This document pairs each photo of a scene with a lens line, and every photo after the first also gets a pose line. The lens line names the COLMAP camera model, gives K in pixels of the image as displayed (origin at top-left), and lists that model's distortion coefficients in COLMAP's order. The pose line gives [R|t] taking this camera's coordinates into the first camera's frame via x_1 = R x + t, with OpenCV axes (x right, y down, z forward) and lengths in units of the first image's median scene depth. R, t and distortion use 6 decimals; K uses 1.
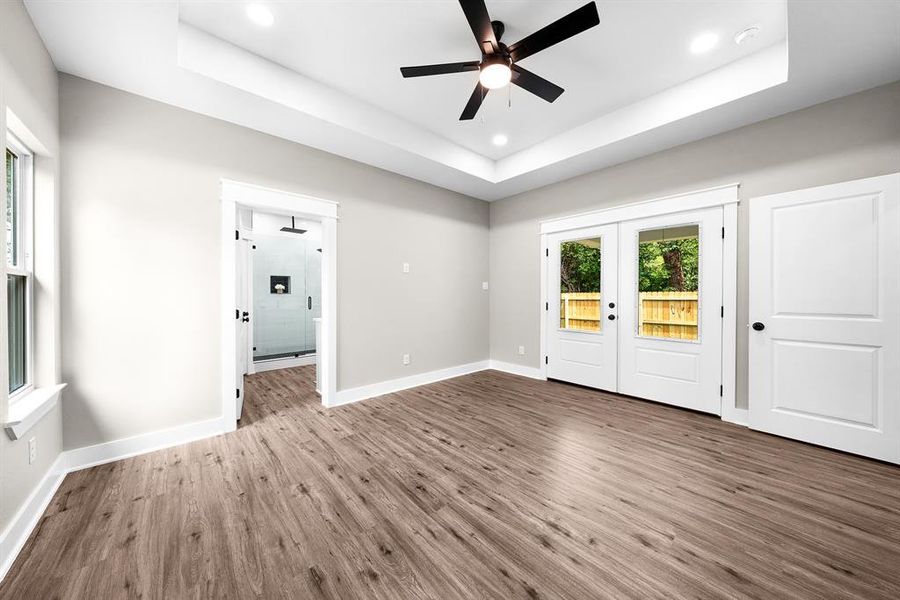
lens RADIAL K [[308.0, 0, 448.3], [0, 308.0, 294.3], [0, 0, 1]] dist [0.001109, 0.000181]
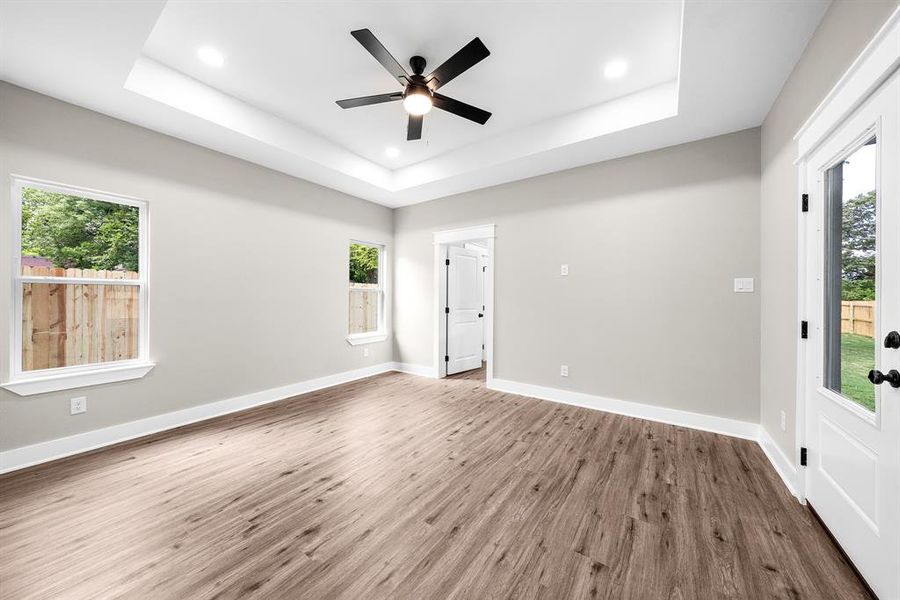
lens RADIAL K [[308.0, 0, 448.3], [0, 308.0, 294.3], [0, 0, 1]] dist [0.001109, 0.000181]
pose [[0.226747, -0.008892, -0.973913, 0.859187], [-0.004692, 0.999937, -0.010222, -0.005327], [0.973942, 0.006887, 0.226691, 0.584414]]
